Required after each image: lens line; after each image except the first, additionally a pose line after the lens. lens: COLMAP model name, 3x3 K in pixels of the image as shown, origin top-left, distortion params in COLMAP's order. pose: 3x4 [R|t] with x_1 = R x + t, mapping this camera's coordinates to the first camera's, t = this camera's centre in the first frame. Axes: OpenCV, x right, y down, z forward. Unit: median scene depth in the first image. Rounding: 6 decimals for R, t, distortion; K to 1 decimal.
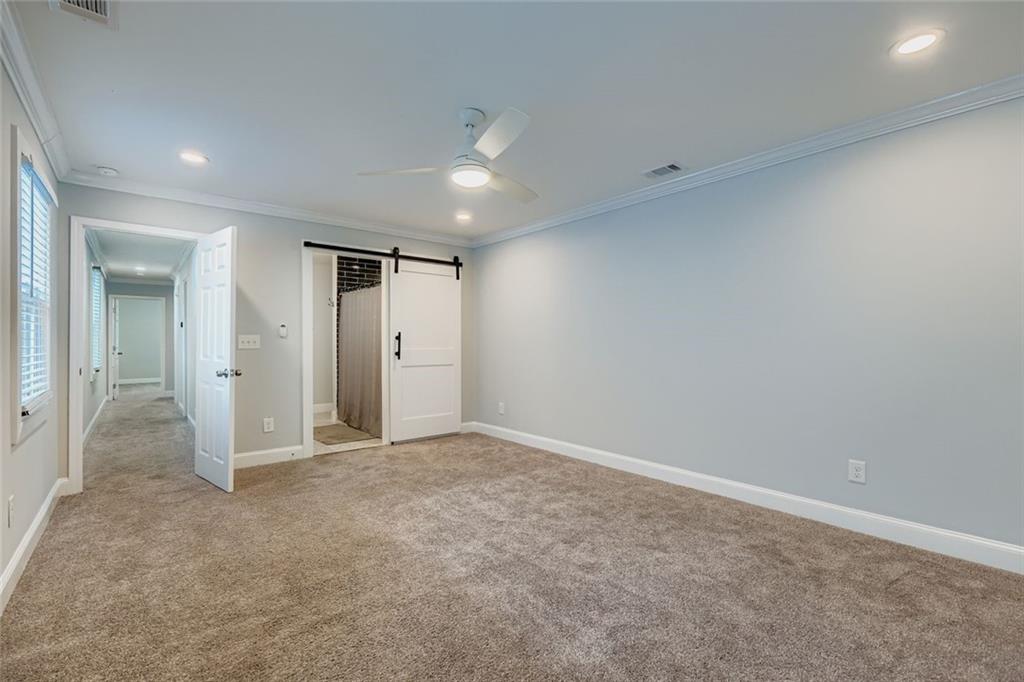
lens RADIAL K [[450.0, 0, 521.0], [0, 450.0, 342.9], [0, 0, 1]] dist [0.000011, -0.000079]
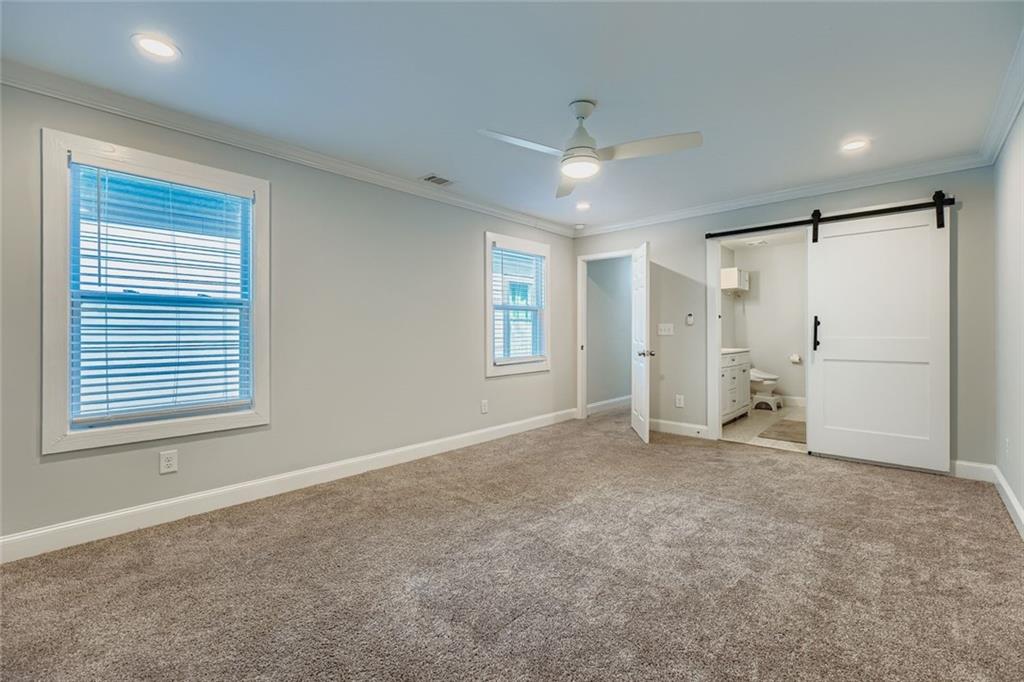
lens RADIAL K [[450.0, 0, 516.0], [0, 450.0, 333.2], [0, 0, 1]] dist [0.000011, -0.000079]
pose [[0.120334, 0.003576, -0.992727, 0.527832], [0.001388, 0.999992, 0.003770, 0.003154], [0.992732, -0.001831, 0.120328, 0.435735]]
